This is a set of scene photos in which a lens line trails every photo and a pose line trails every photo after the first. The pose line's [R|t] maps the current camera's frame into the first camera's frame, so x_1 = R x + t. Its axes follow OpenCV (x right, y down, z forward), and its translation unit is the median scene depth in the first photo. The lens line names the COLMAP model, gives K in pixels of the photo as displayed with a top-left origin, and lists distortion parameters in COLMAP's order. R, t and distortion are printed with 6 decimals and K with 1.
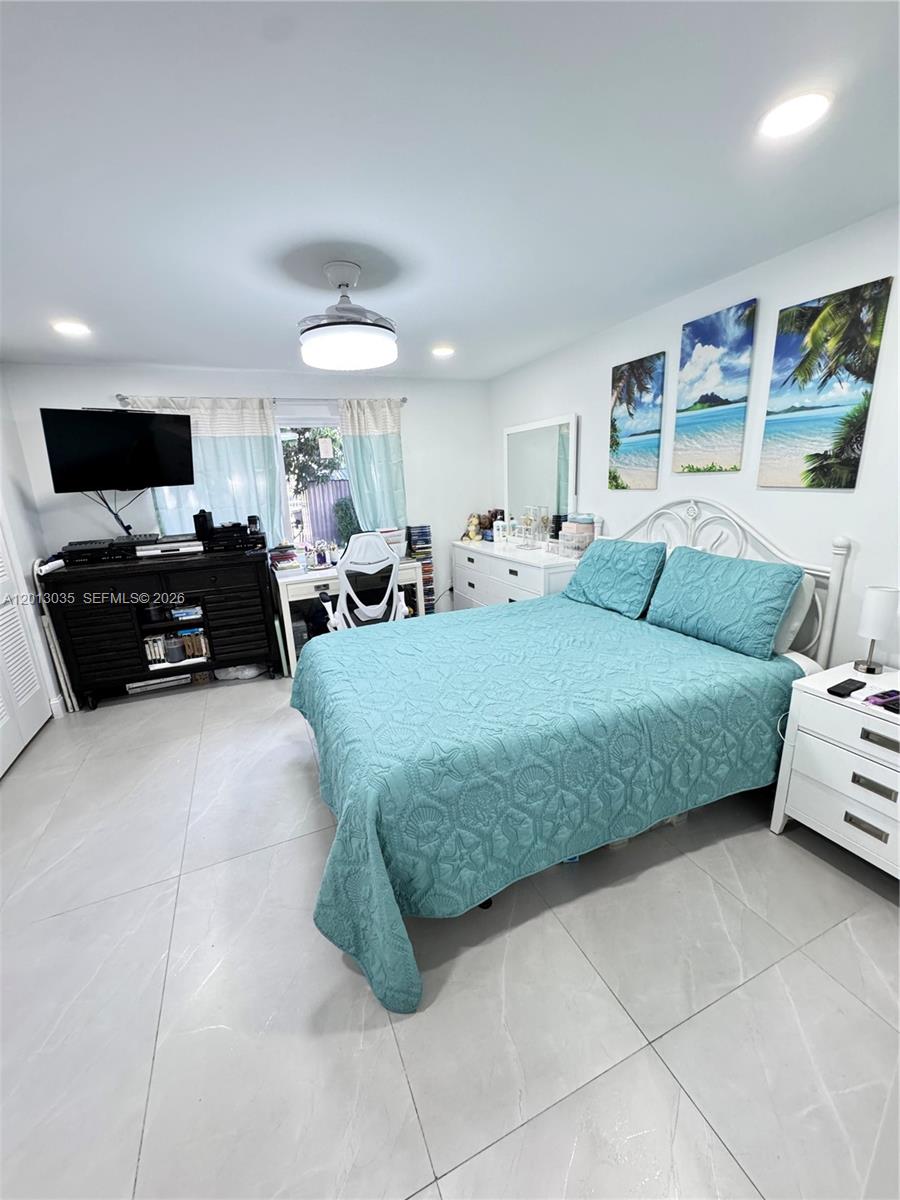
lens RADIAL K [[479.2, 0, 450.0], [0, 479.2, 600.0], [0, 0, 1]] dist [-0.002842, 0.000312]
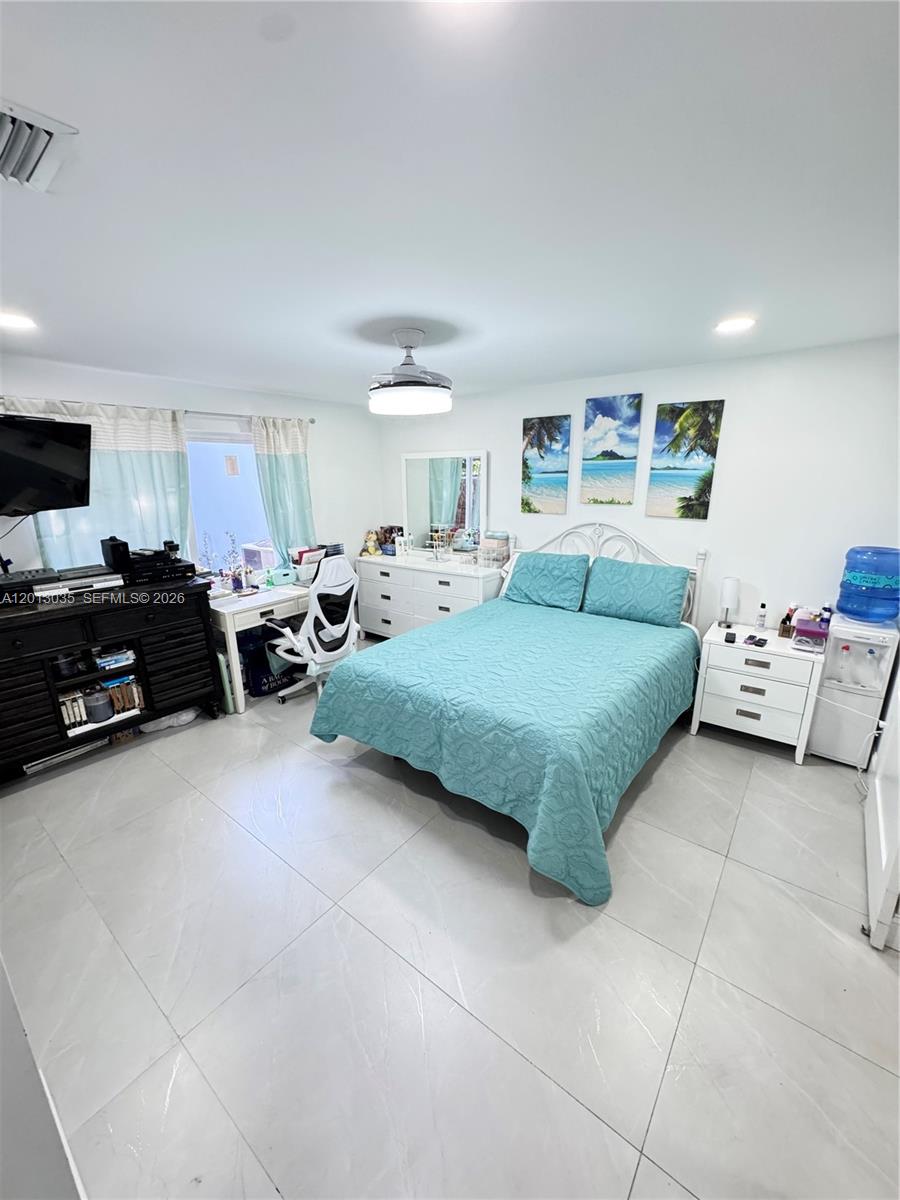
lens RADIAL K [[479.2, 0, 450.0], [0, 479.2, 600.0], [0, 0, 1]] dist [-0.002842, 0.000312]
pose [[0.876880, -0.091298, 0.471960, -0.486439], [0.094155, 0.995402, 0.017620, -0.043227], [-0.471398, 0.028987, 0.881444, -0.026321]]
